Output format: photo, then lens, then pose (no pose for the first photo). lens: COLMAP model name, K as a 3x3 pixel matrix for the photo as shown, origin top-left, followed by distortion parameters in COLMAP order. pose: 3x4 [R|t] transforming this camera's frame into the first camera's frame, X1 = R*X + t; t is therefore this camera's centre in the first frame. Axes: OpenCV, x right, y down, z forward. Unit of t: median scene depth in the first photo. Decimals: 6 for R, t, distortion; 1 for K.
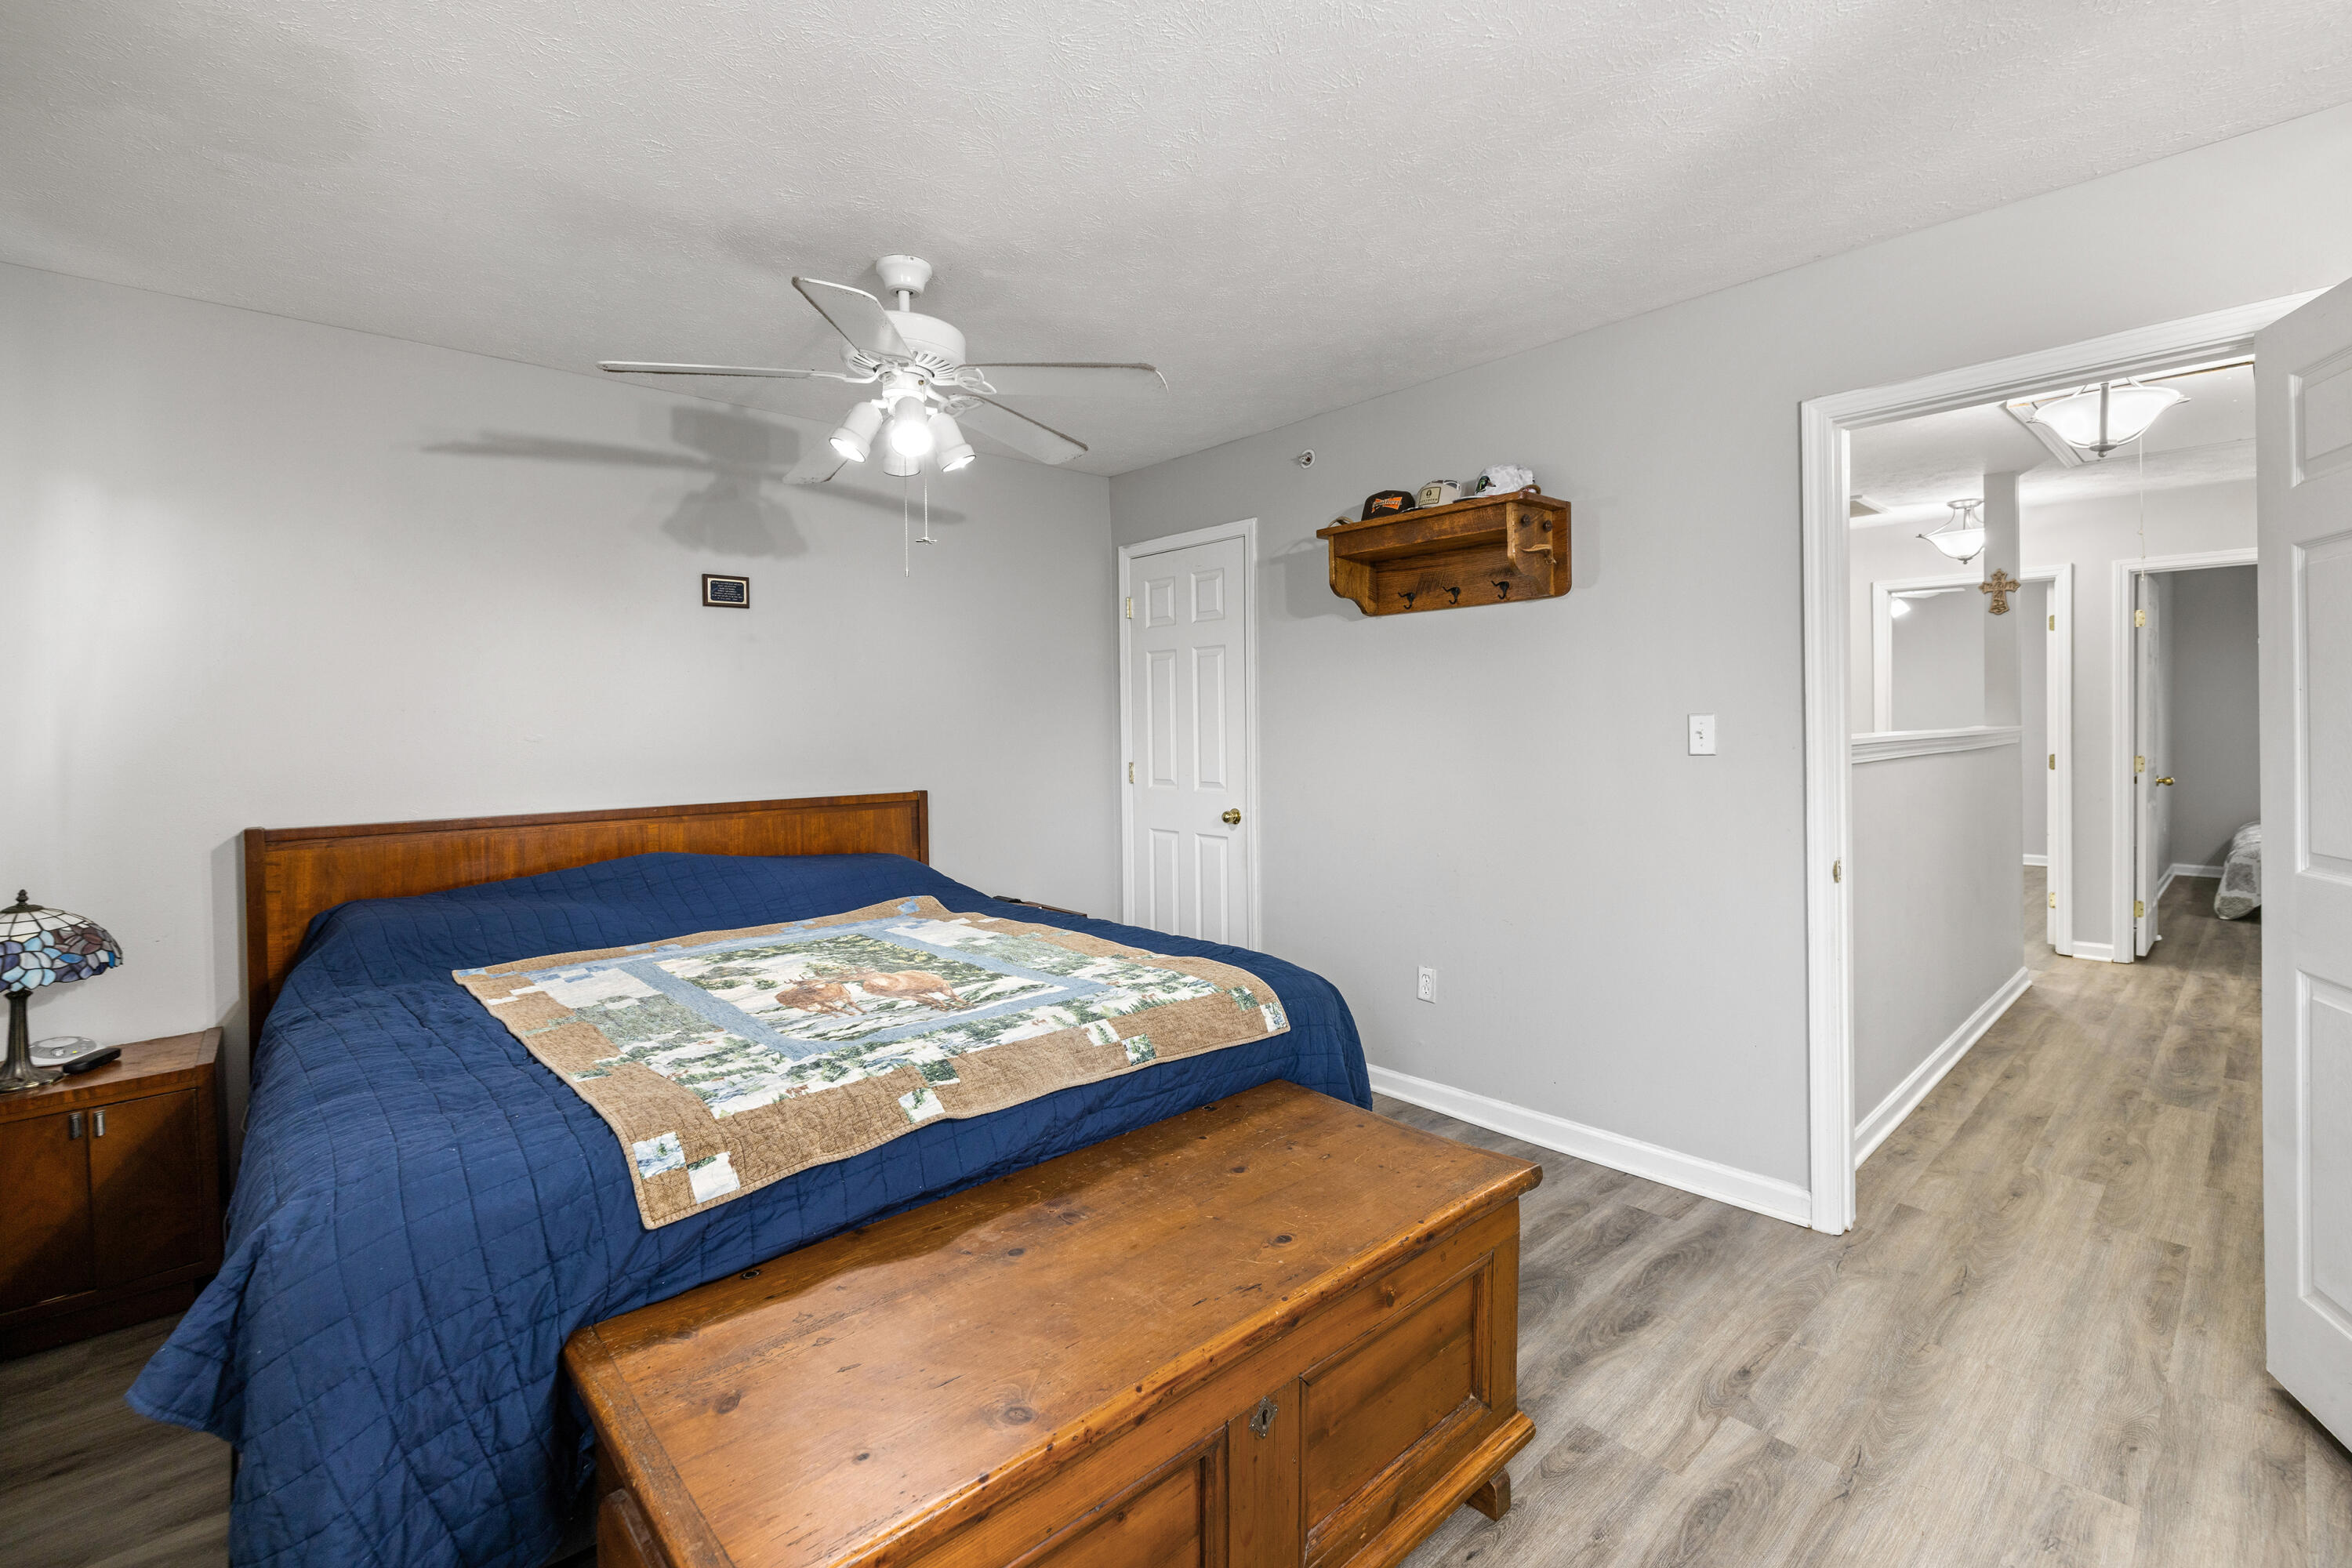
lens RADIAL K [[1005.0, 0, 1168.8], [0, 1005.0, 742.7], [0, 0, 1]] dist [0.000039, 0.000167]
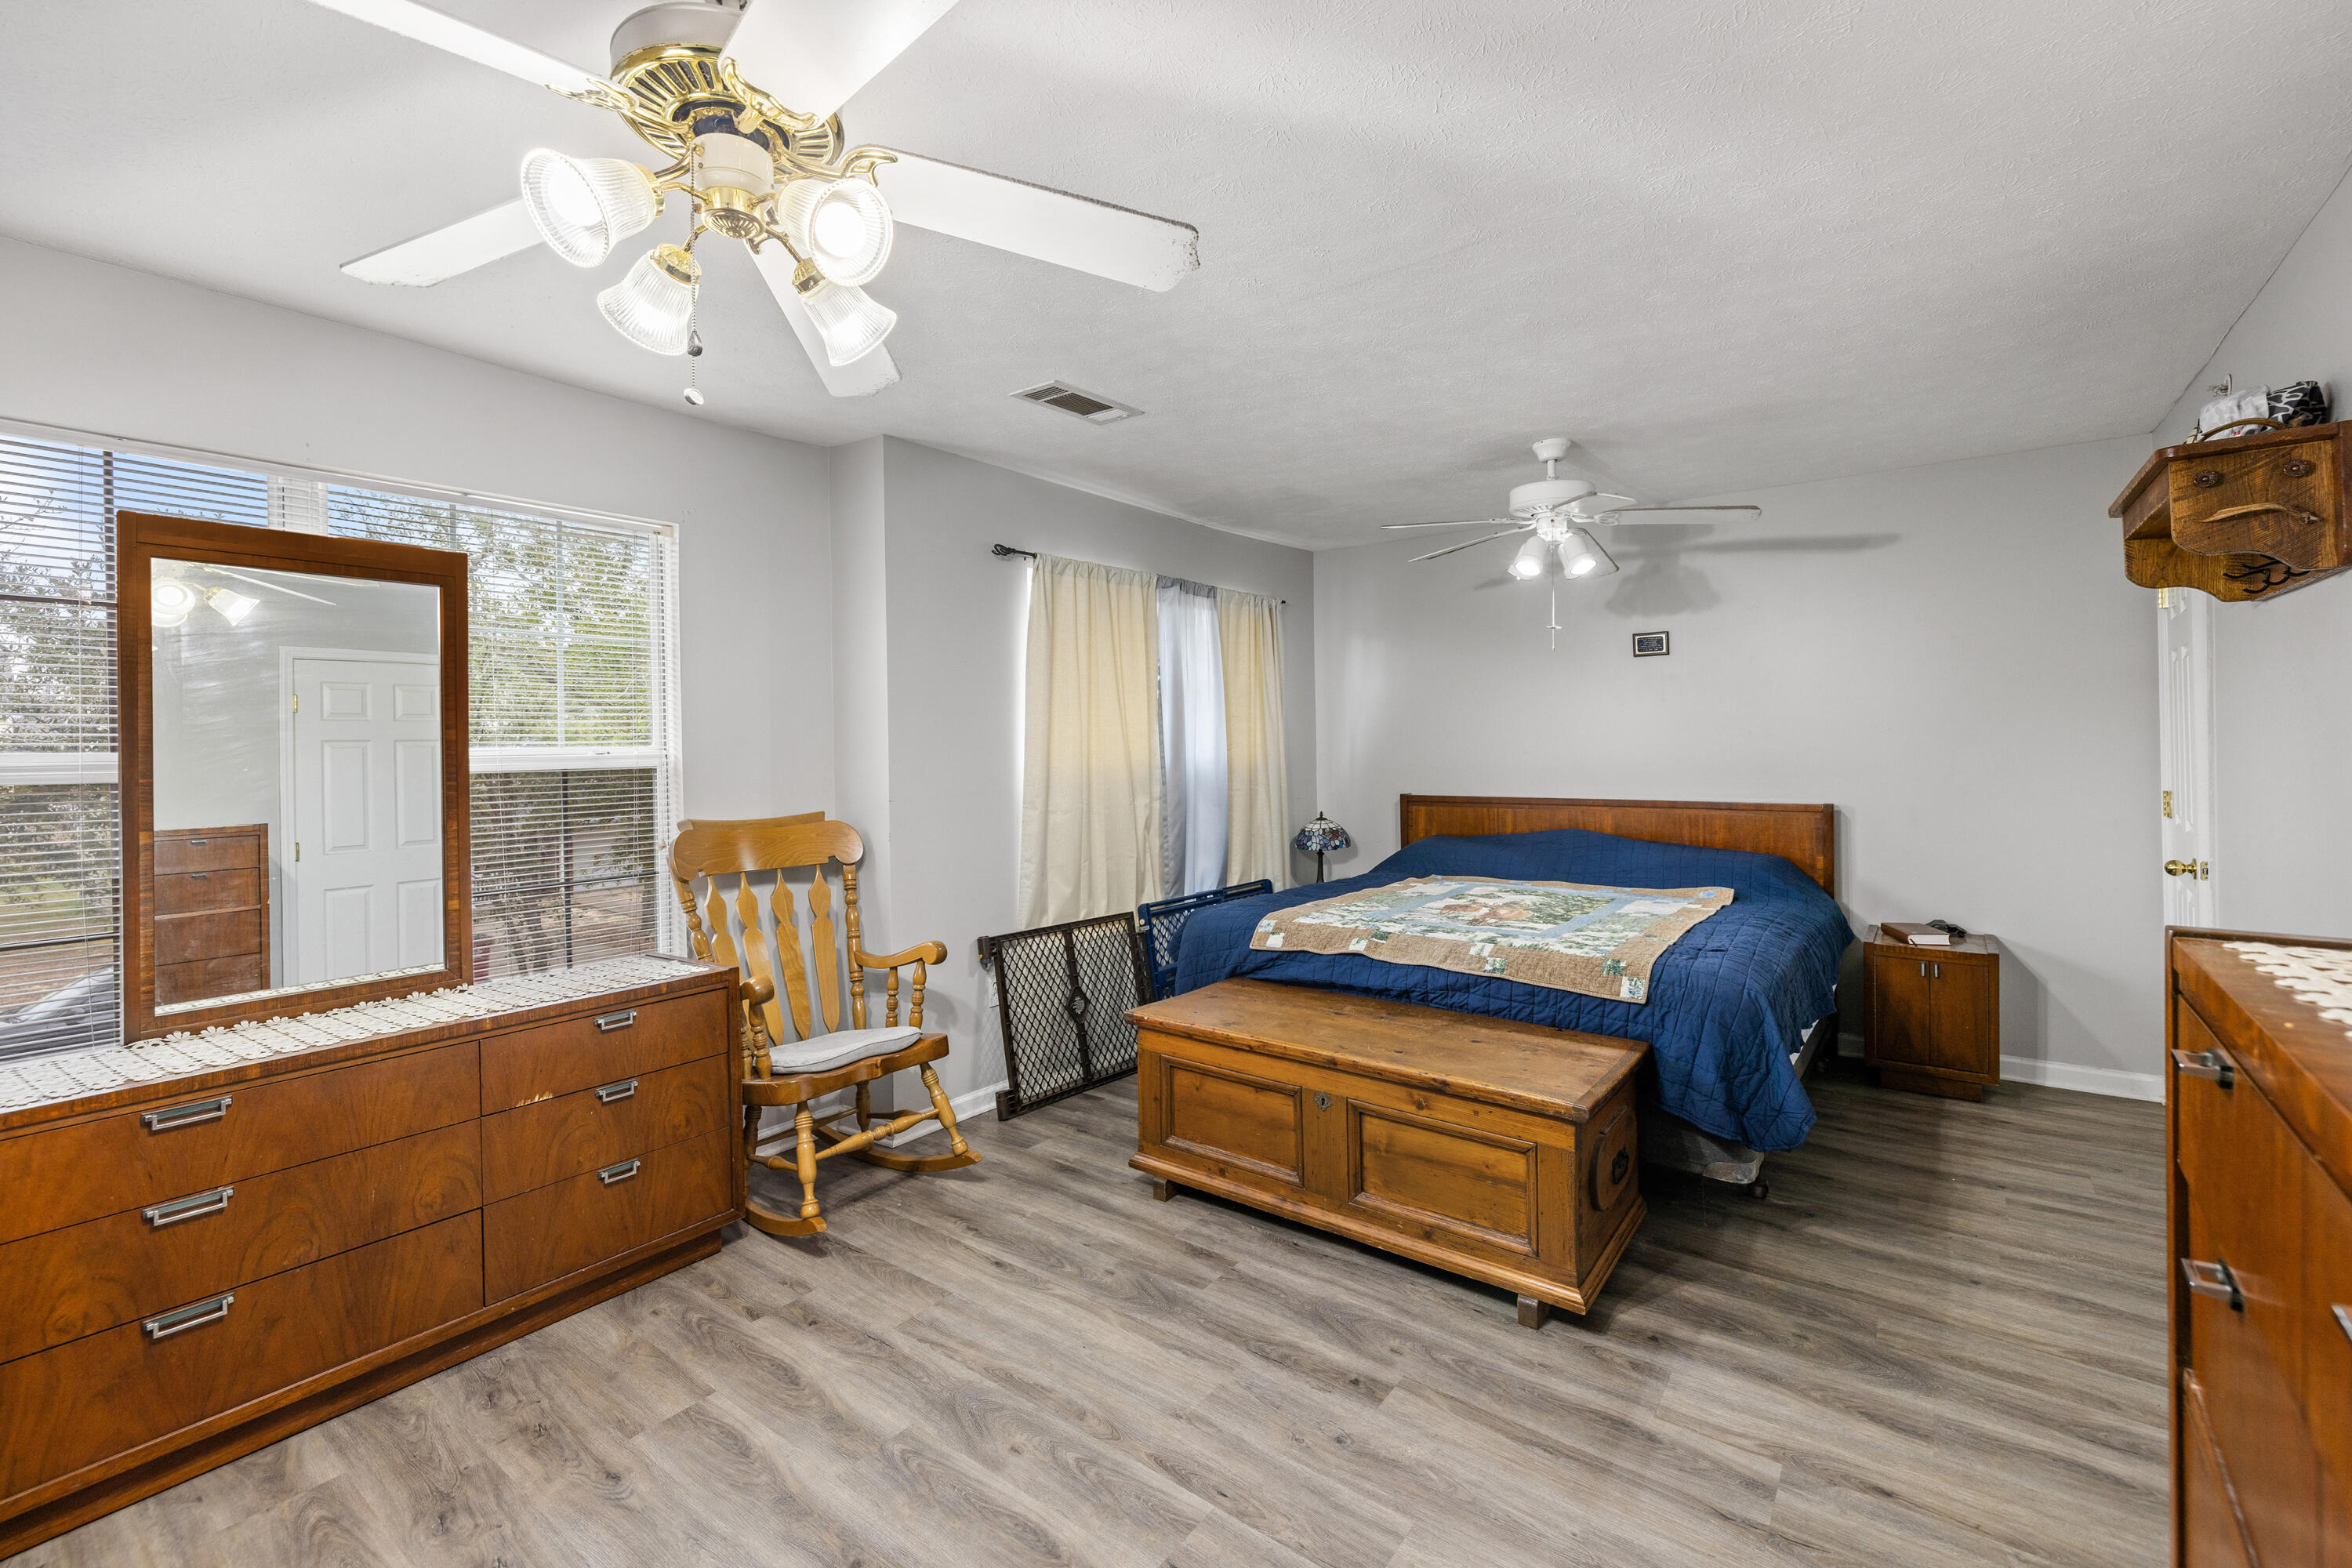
lens RADIAL K [[1005.0, 0, 1168.8], [0, 1005.0, 742.7], [0, 0, 1]] dist [0.000039, 0.000167]
pose [[0.183352, 0.010617, -0.982990, 1.164017], [-0.003190, 0.999943, 0.010205, -0.045805], [0.983042, 0.001265, 0.183376, 0.177519]]
